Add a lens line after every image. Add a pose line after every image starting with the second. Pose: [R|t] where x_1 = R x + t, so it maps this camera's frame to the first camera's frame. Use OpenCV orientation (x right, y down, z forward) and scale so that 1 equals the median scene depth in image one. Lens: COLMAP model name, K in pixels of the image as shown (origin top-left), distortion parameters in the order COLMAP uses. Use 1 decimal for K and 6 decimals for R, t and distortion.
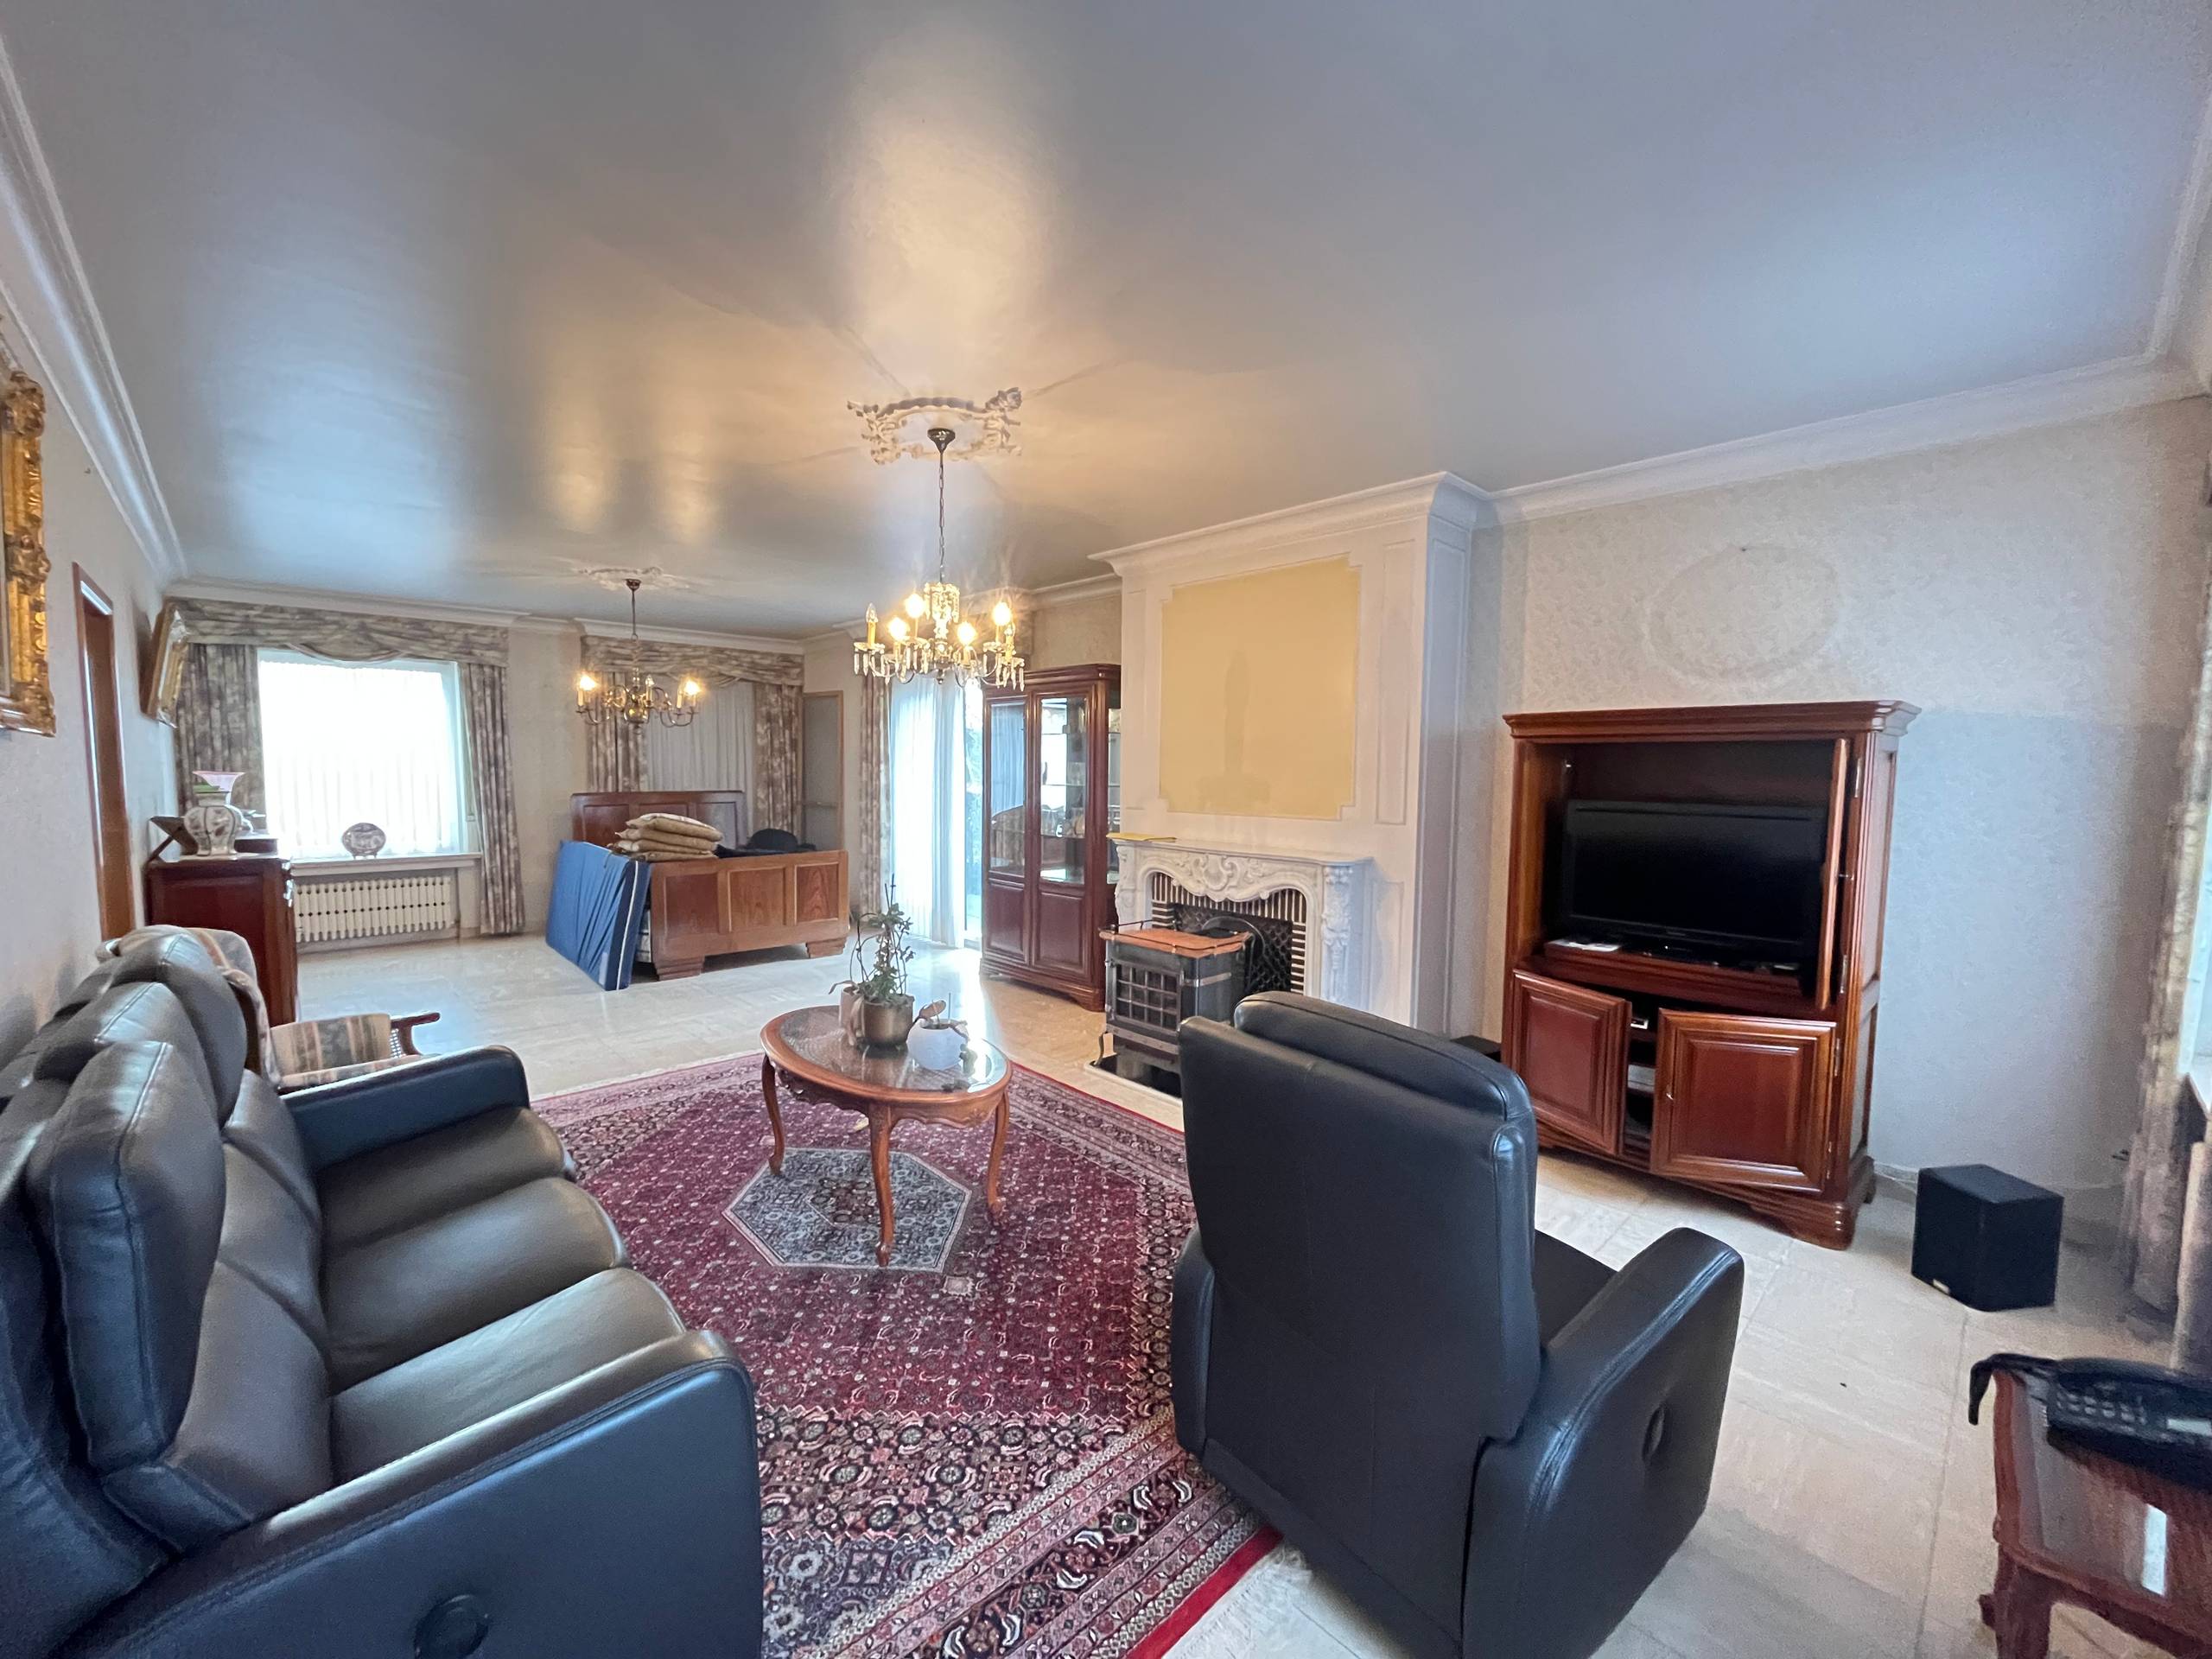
lens RADIAL K [[871.8, 0, 1106.0], [0, 871.8, 829.5], [0, 0, 1]] dist [-0.001784, -0.000191]
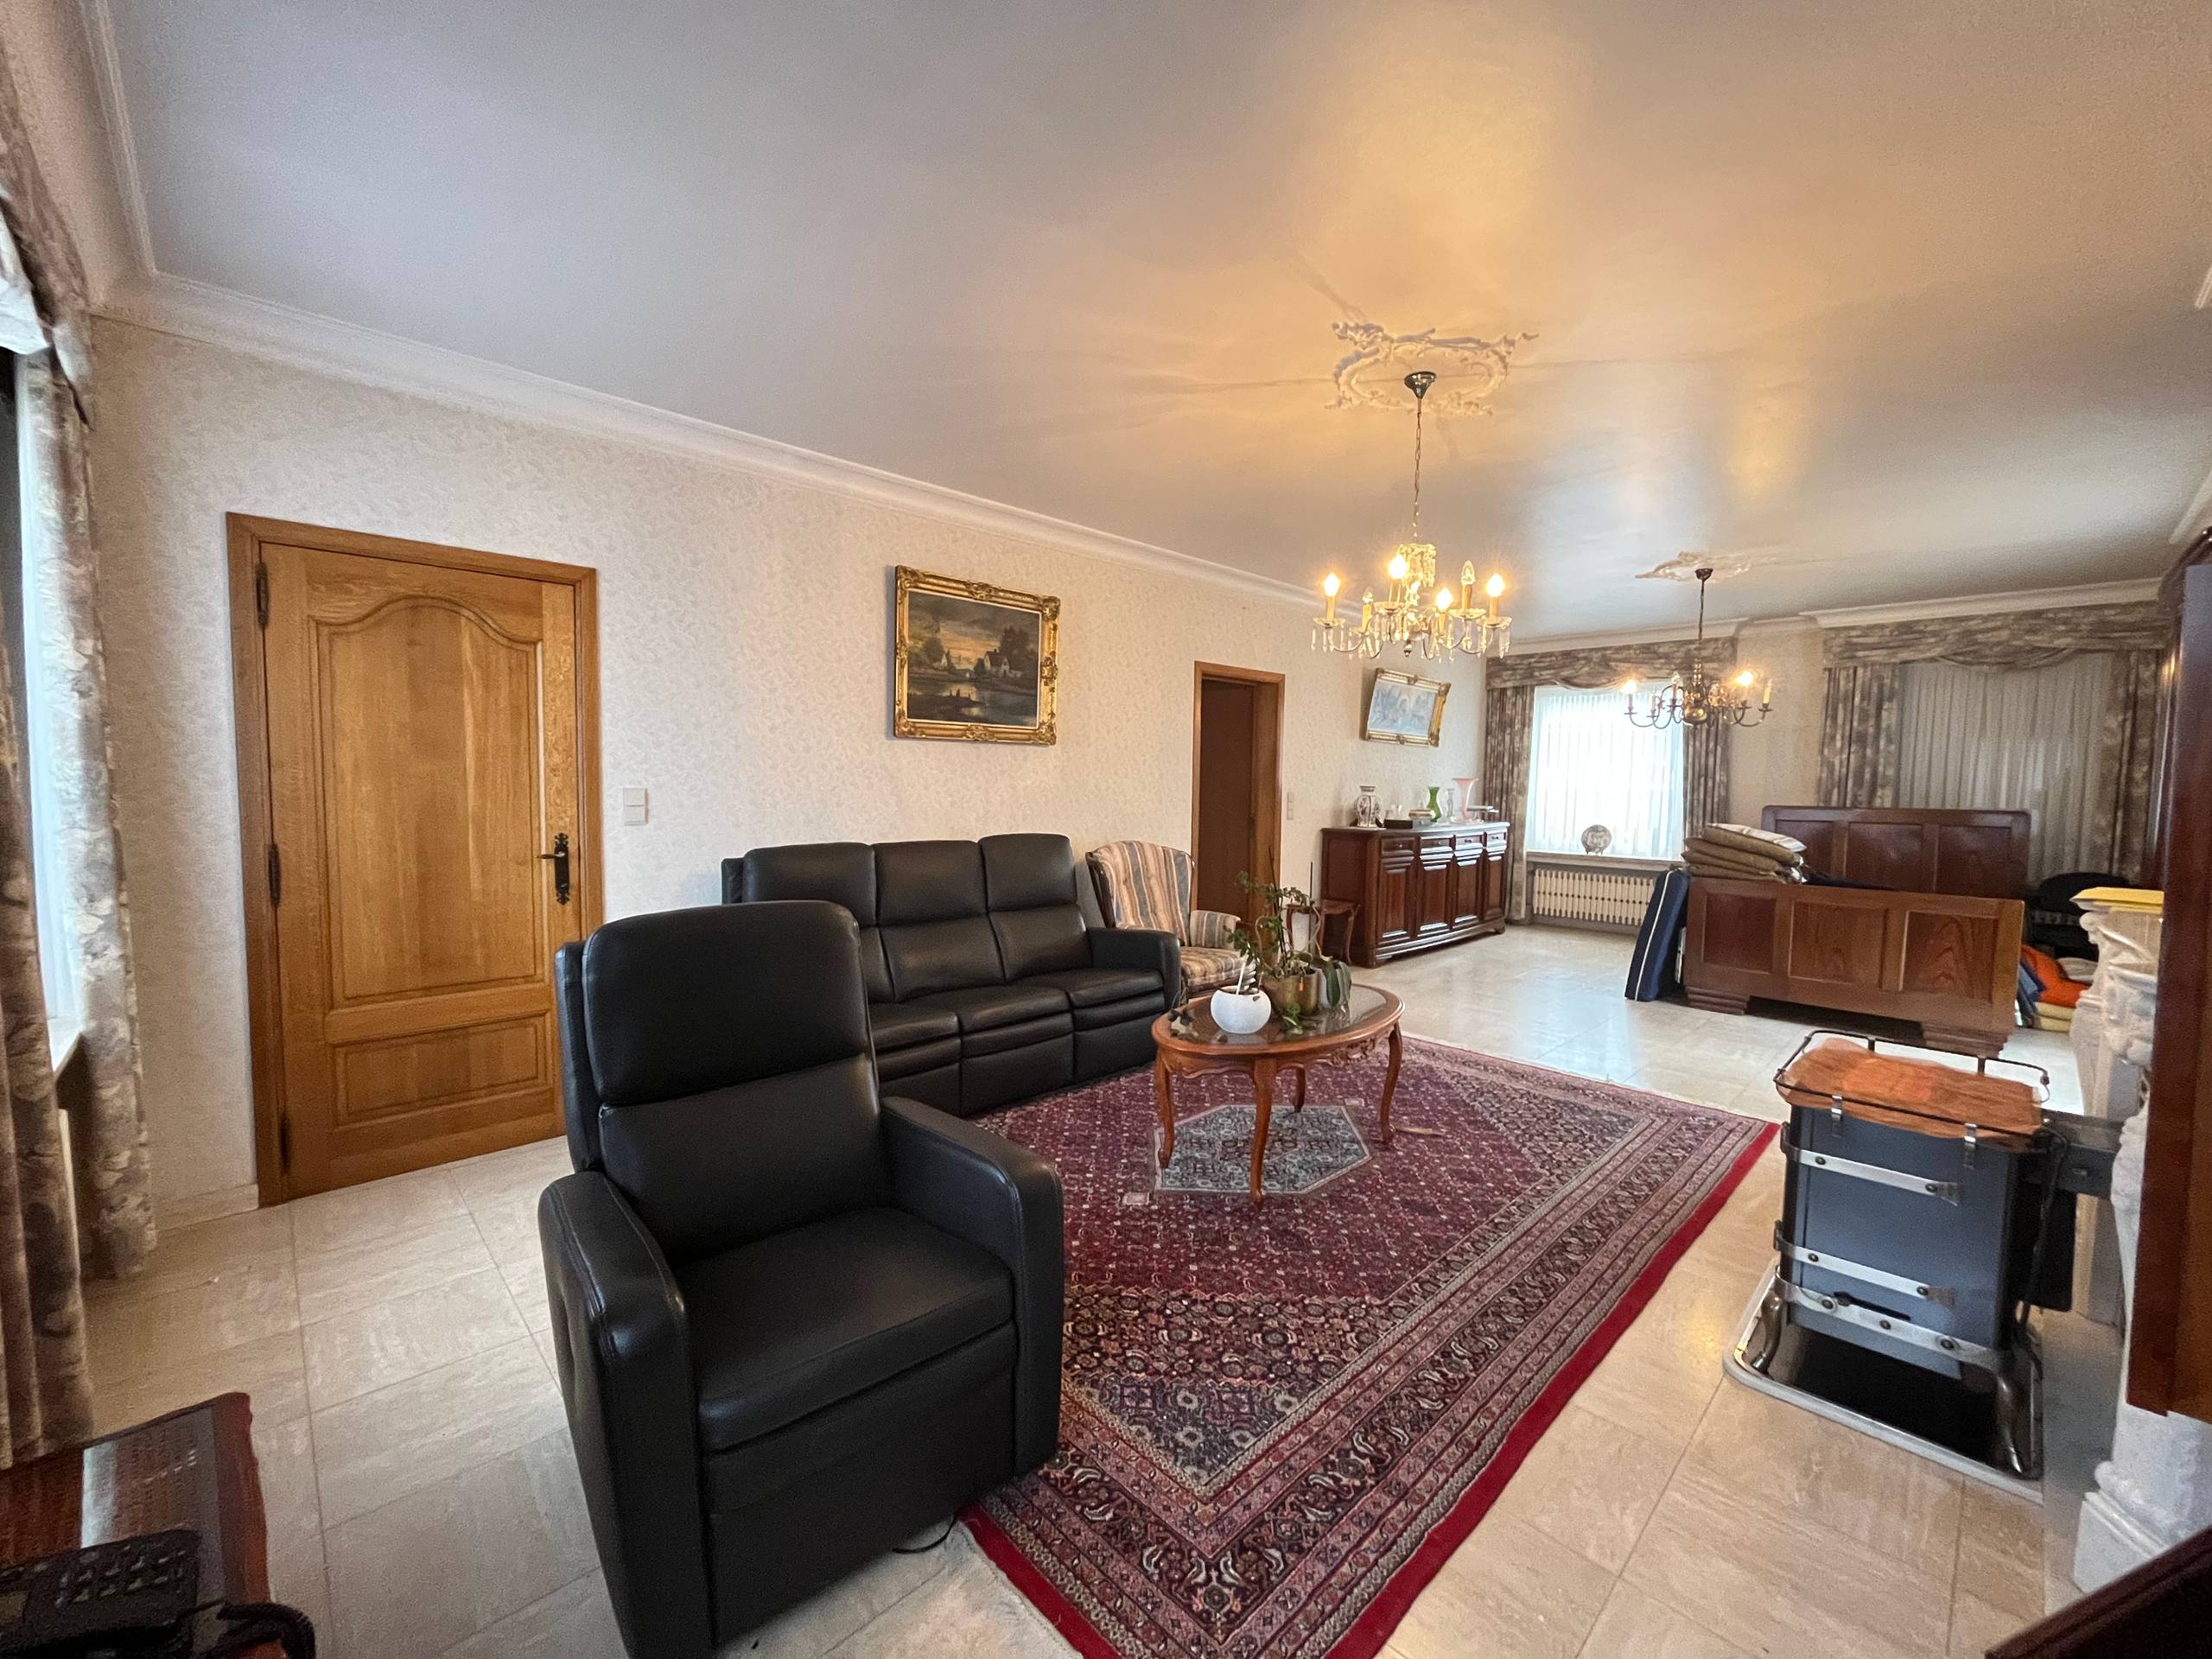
lens RADIAL K [[896.0, 0, 1106.0], [0, 896.0, 829.5], [0, 0, 1]] dist [-0.018862, 0.000011]
pose [[0.002890, 0.048002, -0.998843, 0.390271], [-0.084856, 0.995256, 0.047584, -0.002103], [0.996389, 0.084621, 0.006950, 0.368494]]
